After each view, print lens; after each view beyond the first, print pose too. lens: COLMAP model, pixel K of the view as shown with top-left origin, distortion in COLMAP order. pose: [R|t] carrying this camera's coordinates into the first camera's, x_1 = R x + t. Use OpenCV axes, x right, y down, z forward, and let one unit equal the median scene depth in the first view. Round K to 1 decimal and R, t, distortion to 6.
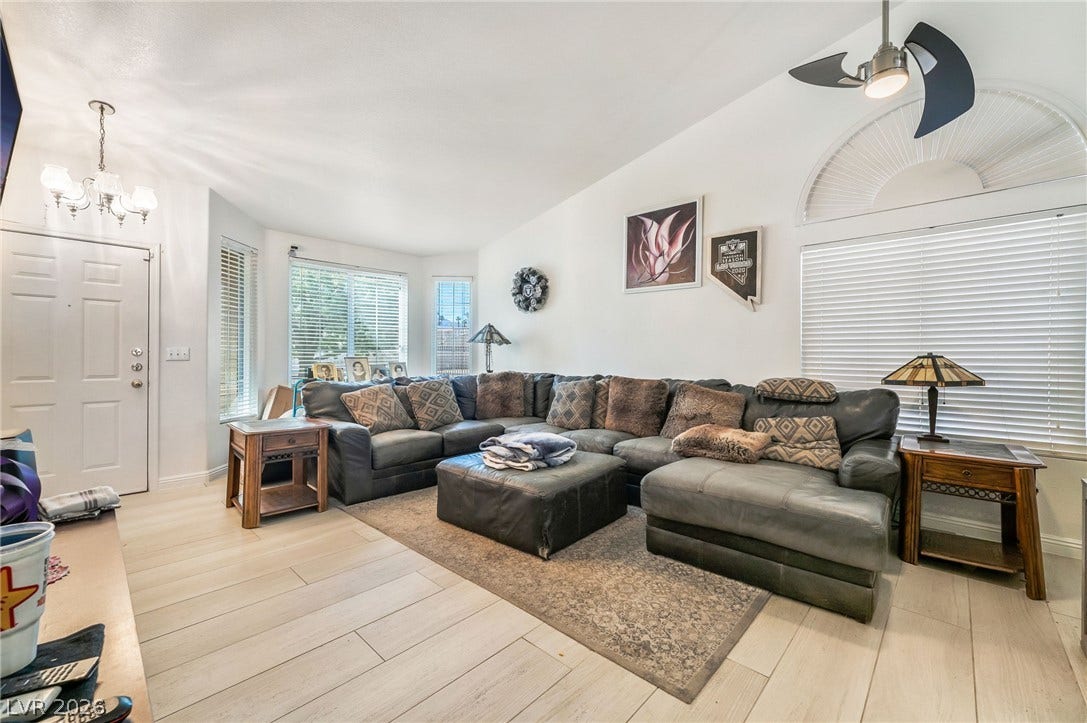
lens RADIAL K [[437.6, 0, 540.6], [0, 437.6, 354.7], [0, 0, 1]] dist [0.001125, 0.000144]
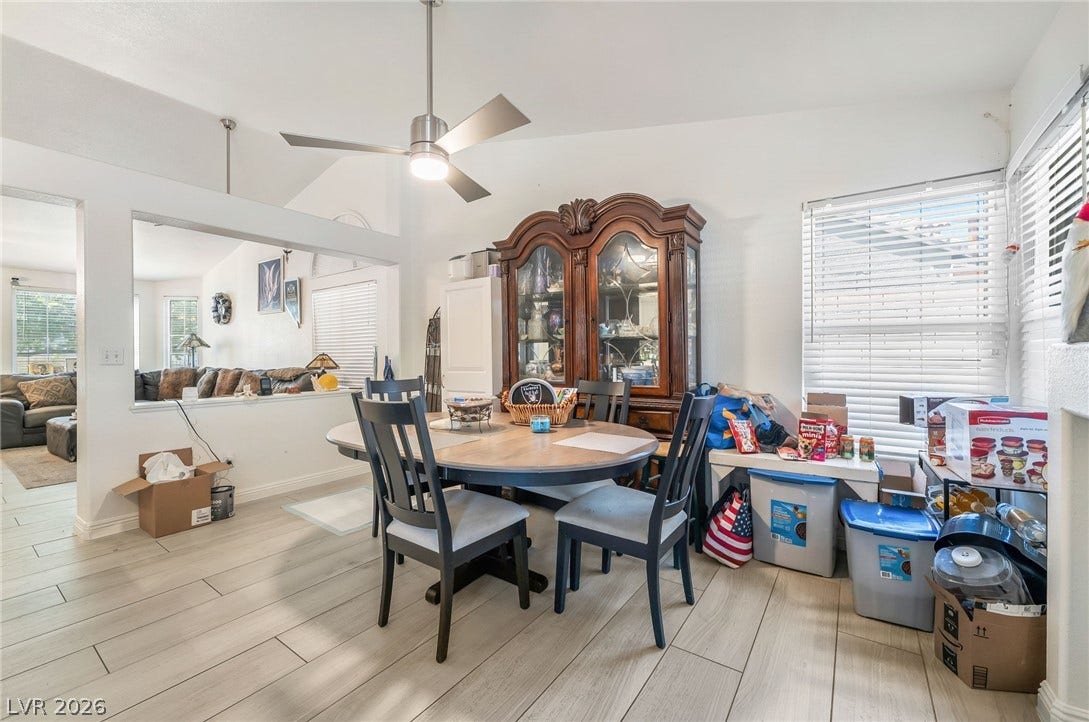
lens RADIAL K [[438.4, 0, 541.6], [0, 438.4, 354.1], [0, 0, 1]] dist [0.001125, 0.000144]
pose [[0.989973, -0.011270, 0.140809, 1.134561], [0.010400, 0.999922, 0.006912, -0.001020], [-0.140876, -0.005378, 0.990013, -0.769100]]
